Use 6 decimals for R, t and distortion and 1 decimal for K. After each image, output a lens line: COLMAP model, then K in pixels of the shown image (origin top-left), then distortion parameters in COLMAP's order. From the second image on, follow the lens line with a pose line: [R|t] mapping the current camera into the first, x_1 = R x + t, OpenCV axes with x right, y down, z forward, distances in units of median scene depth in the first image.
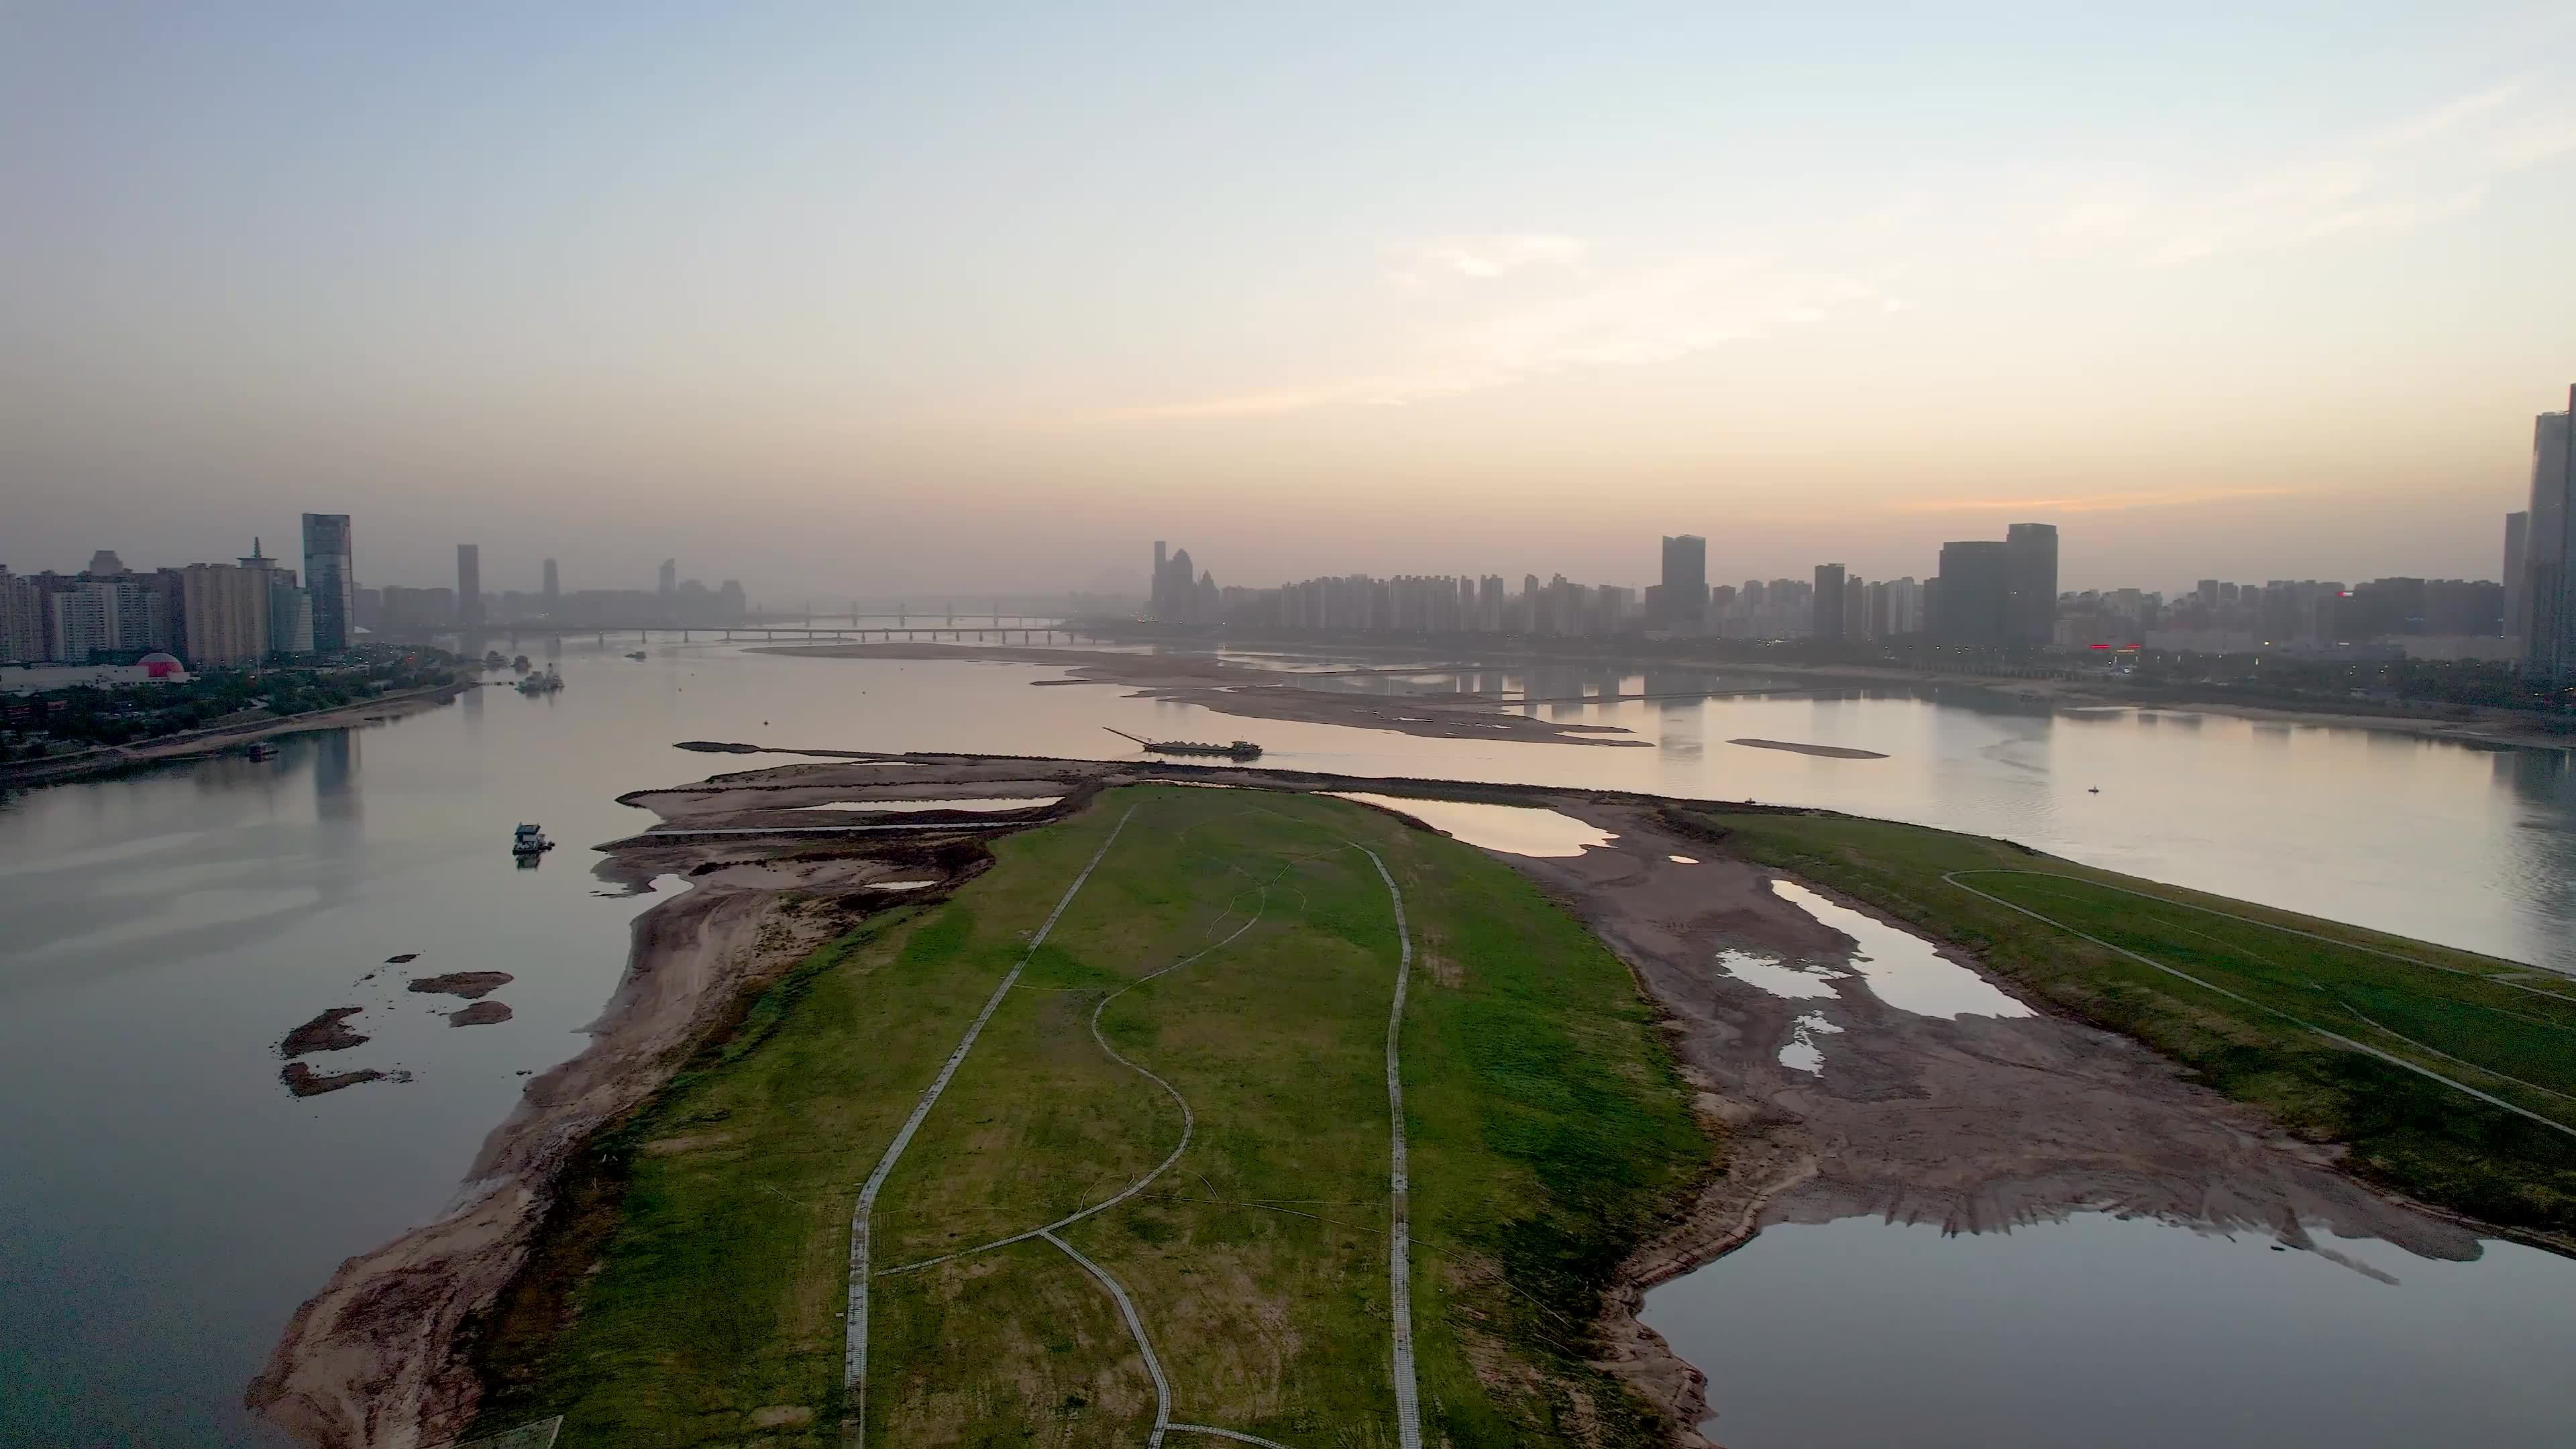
lens RADIAL K [[1646.7, 0, 1290.6], [0, 1646.7, 723.0], [0, 0, 1]] dist [-0.080128, 0.073188]
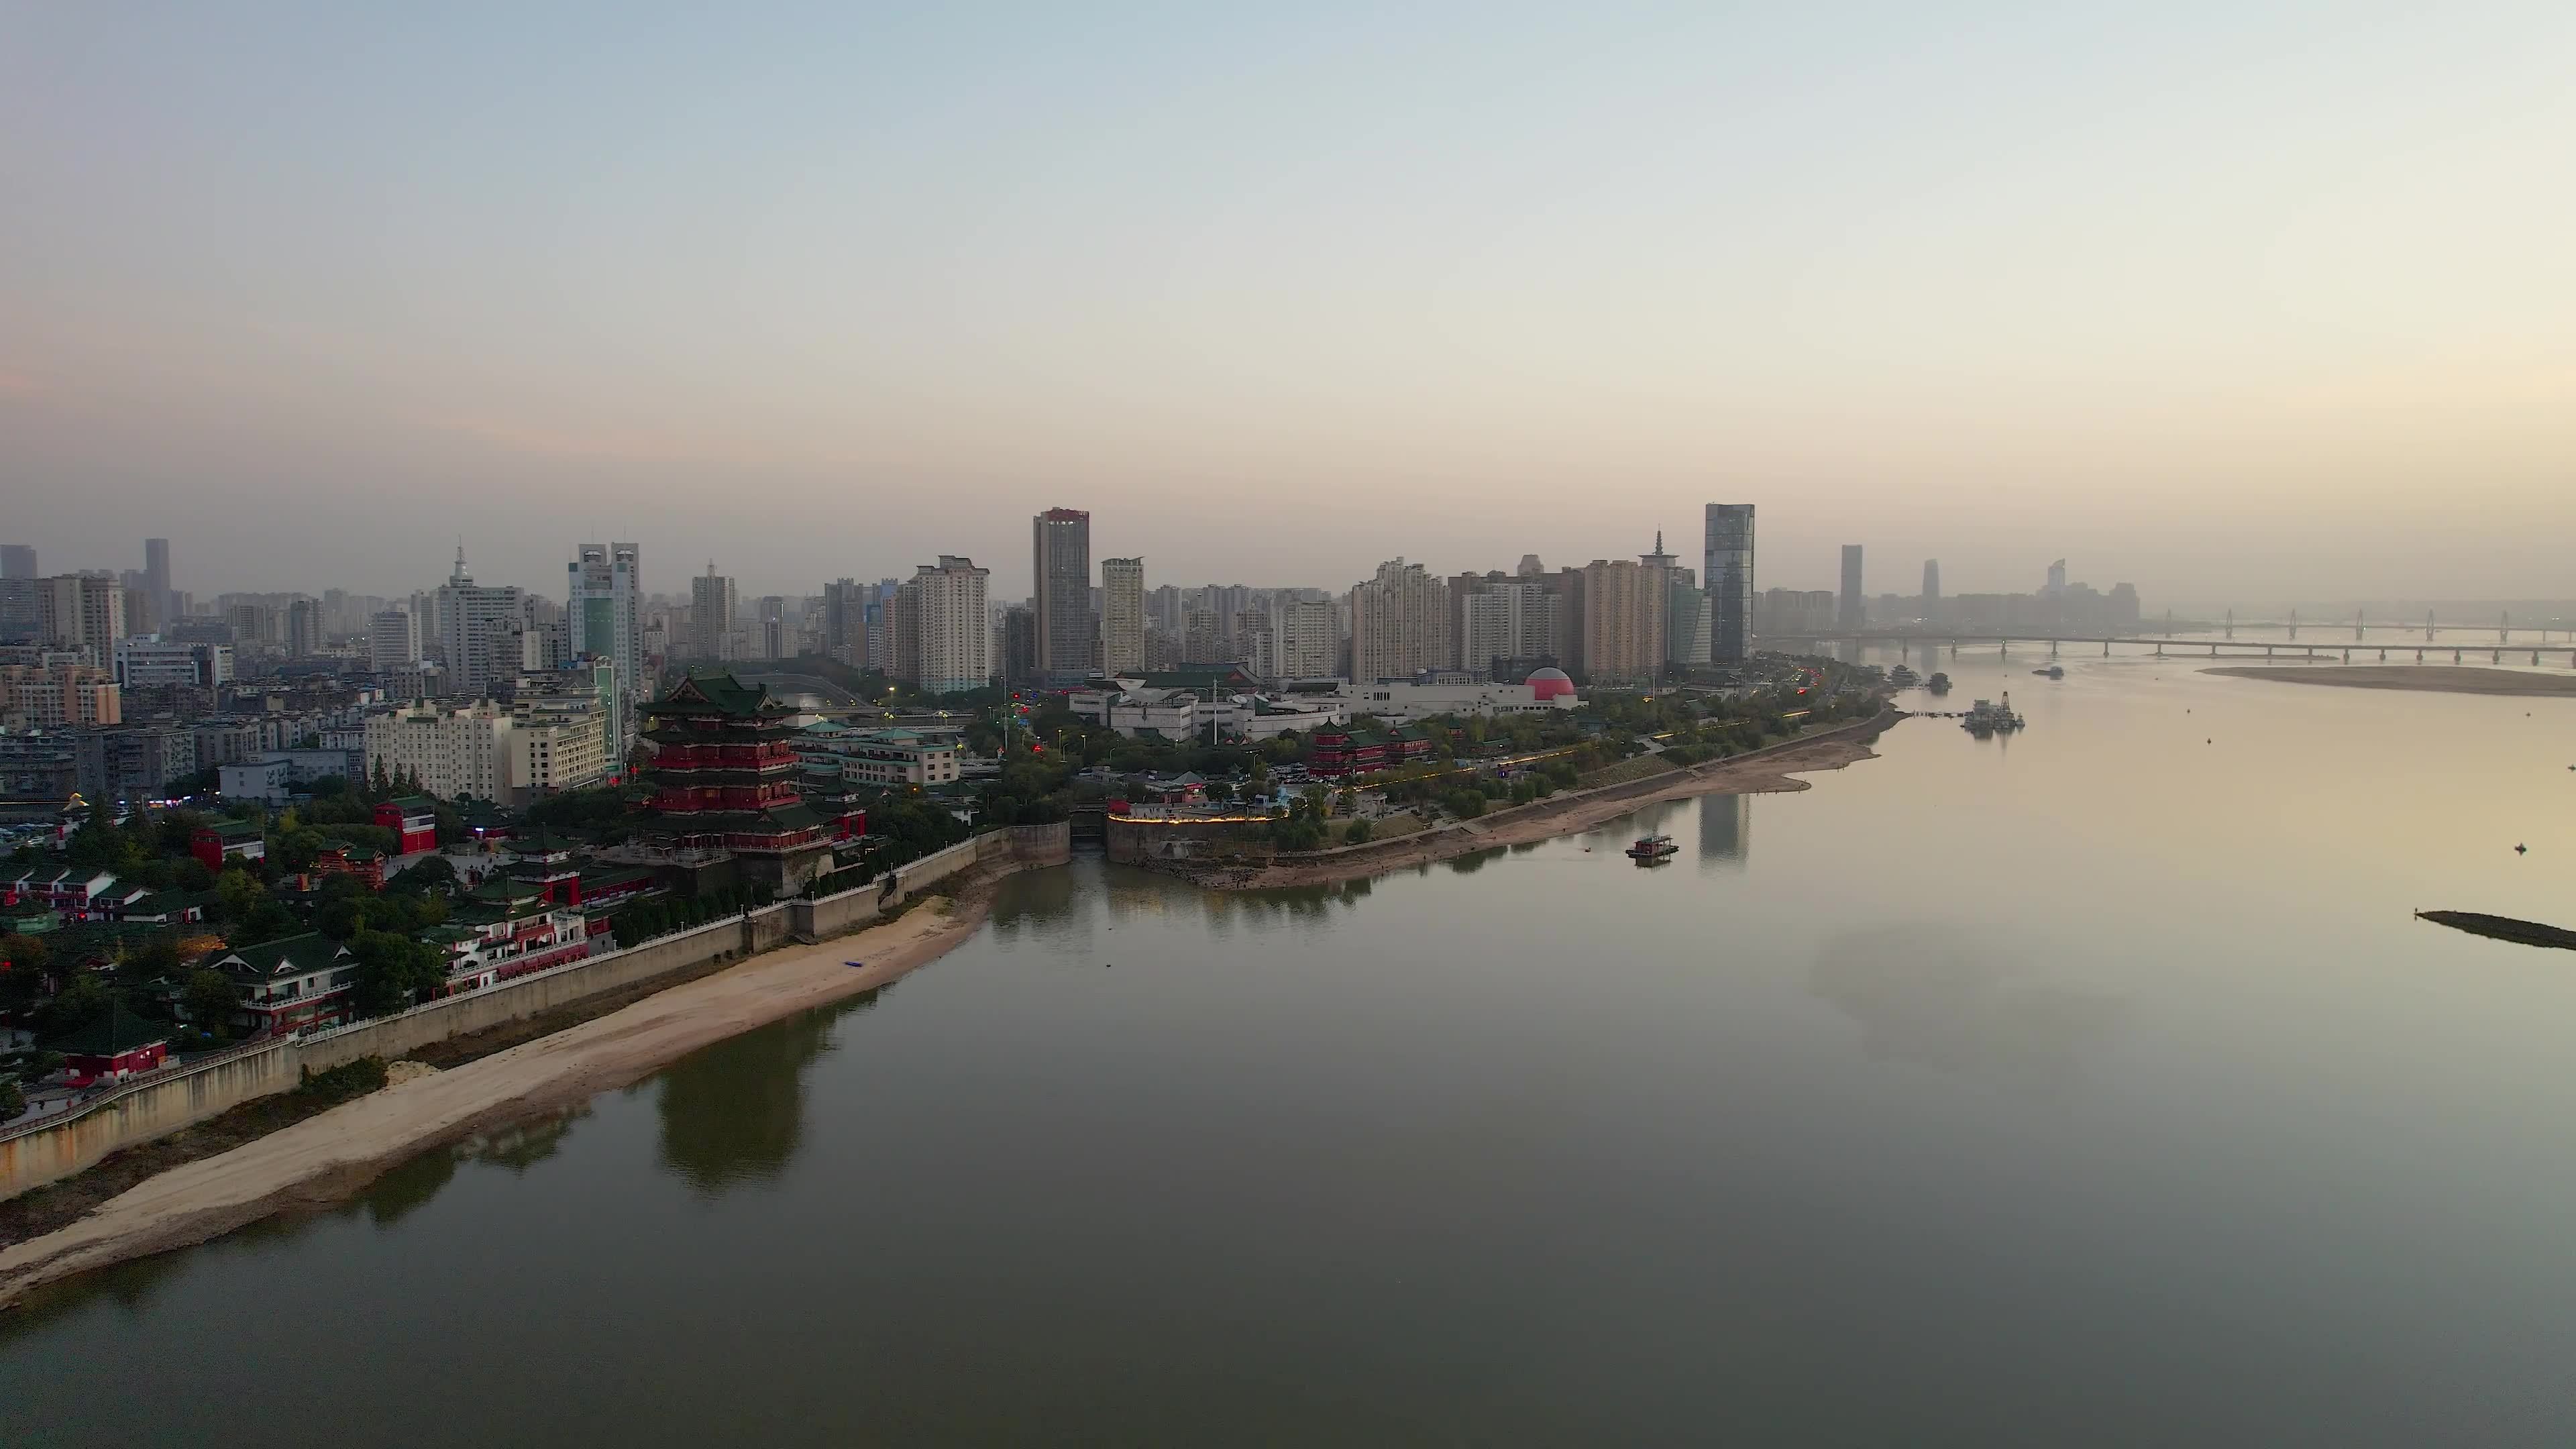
lens RADIAL K [[1646.7, 0, 1290.6], [0, 1646.7, 723.0], [0, 0, 1]] dist [-0.080128, 0.073188]
pose [[0.707159, 0.051184, -0.705199, -0.150833], [-0.053036, 0.998406, 0.019281, -0.017881], [0.705062, 0.023767, 0.708747, 0.232164]]
